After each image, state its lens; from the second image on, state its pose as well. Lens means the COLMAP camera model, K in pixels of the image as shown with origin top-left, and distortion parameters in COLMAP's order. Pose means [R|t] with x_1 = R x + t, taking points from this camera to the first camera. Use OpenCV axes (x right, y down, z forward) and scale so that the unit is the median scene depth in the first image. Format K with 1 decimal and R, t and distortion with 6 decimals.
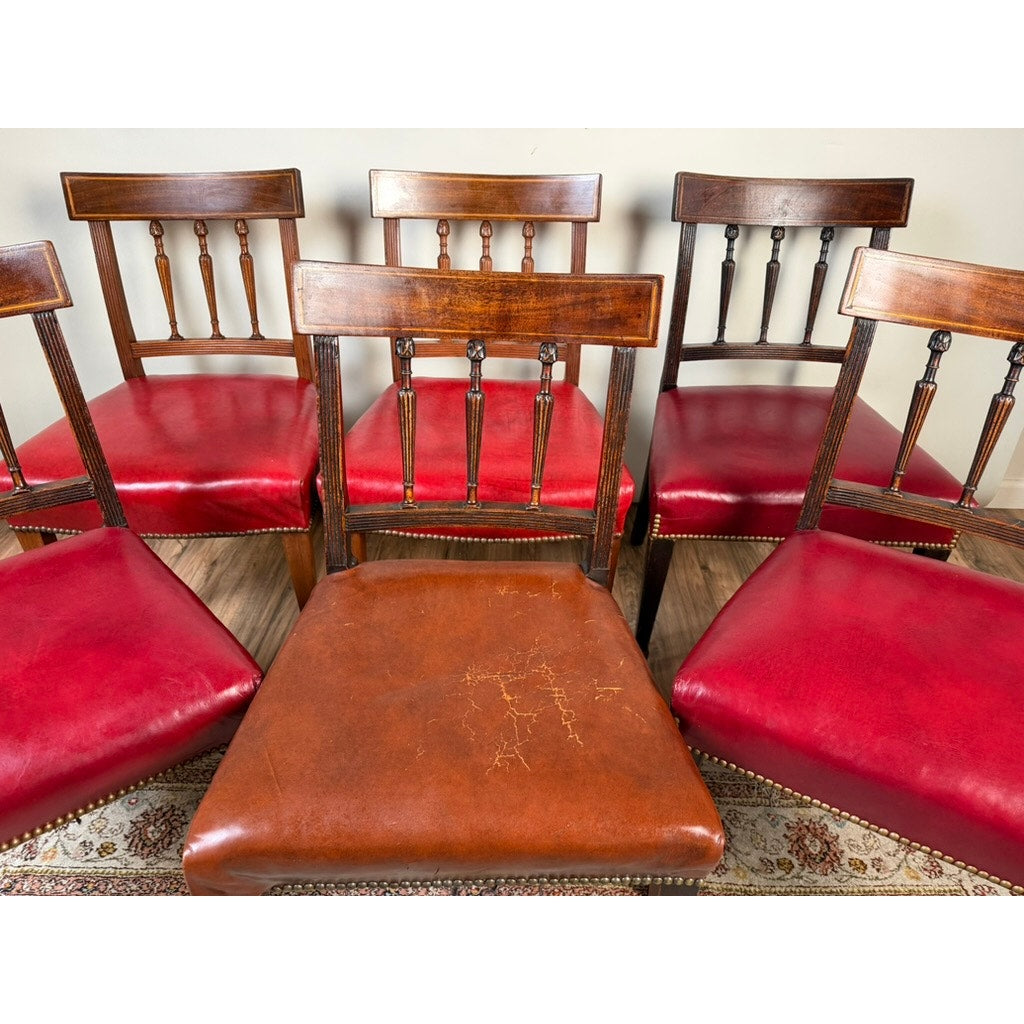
lens RADIAL K [[725.7, 0, 508.7], [0, 725.7, 507.2], [0, 0, 1]] dist [0.004353, -0.016935]
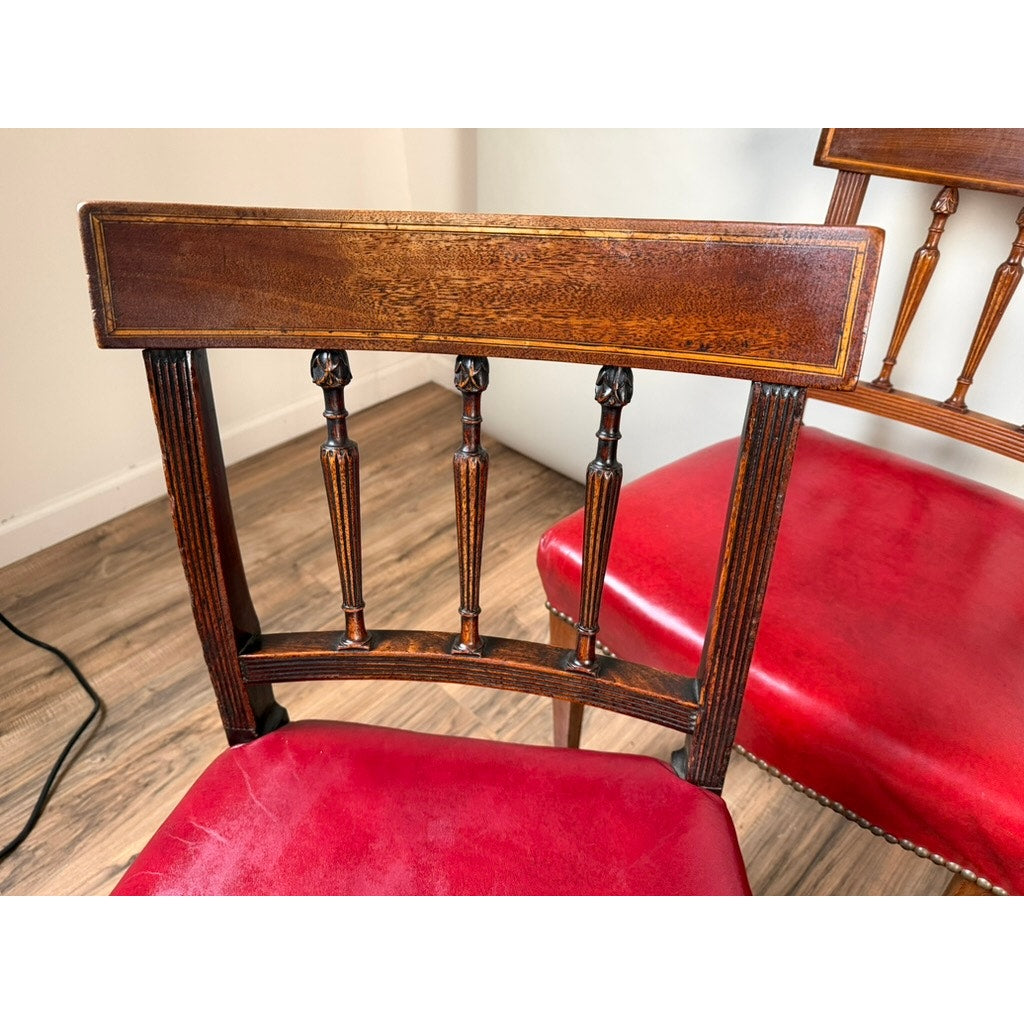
lens RADIAL K [[725.7, 0, 517.8], [0, 725.7, 515.8], [0, 0, 1]] dist [0.004353, -0.016935]
pose [[0.730849, 0.402588, -0.551166, -0.387542], [-0.364386, 0.912955, 0.183672, -0.174919], [0.577134, 0.066600, 0.813929, 0.447326]]
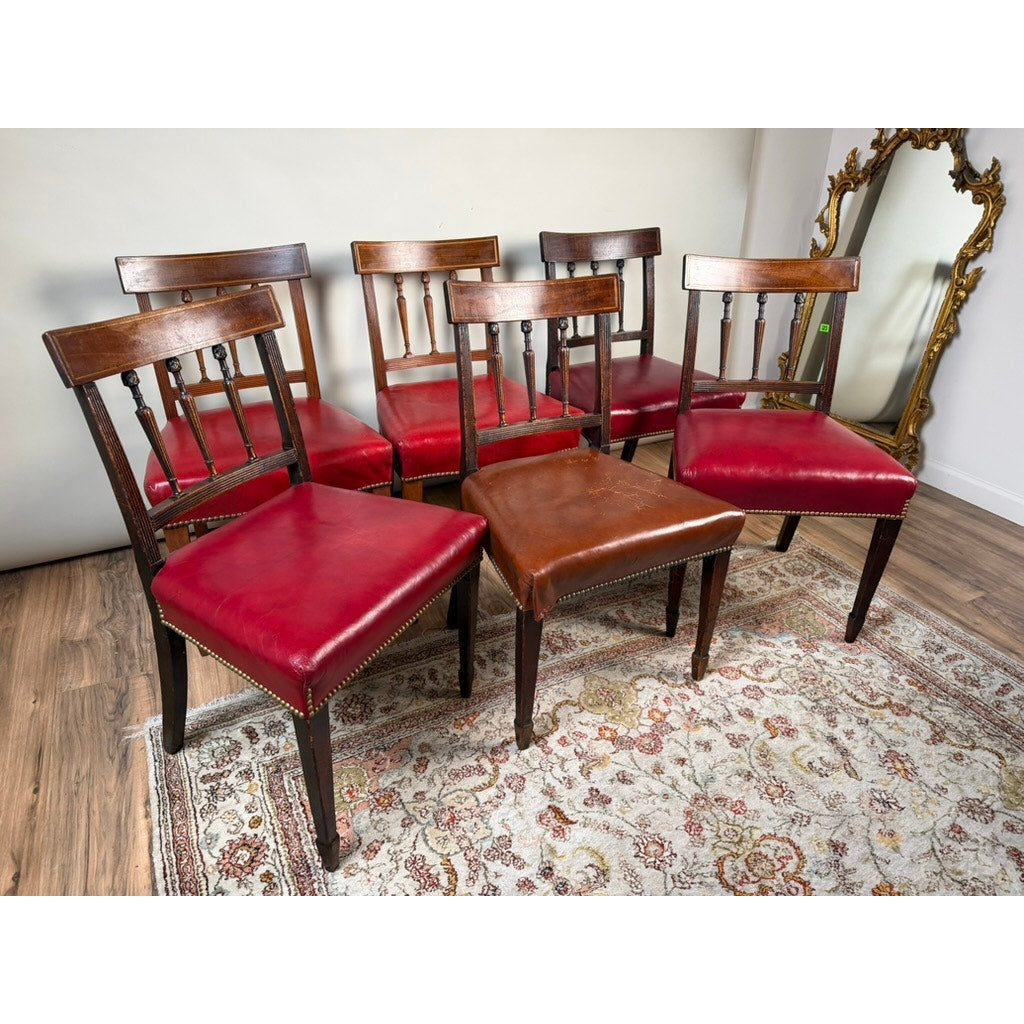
lens RADIAL K [[721.0, 0, 513.7], [0, 721.0, 502.3], [0, 0, 1]] dist [0.036509, -0.064372]
pose [[0.886000, -0.208647, 0.414090, -0.700794], [0.254489, 0.965328, -0.058115, 0.227873], [-0.387607, 0.156872, 0.908379, -0.402419]]
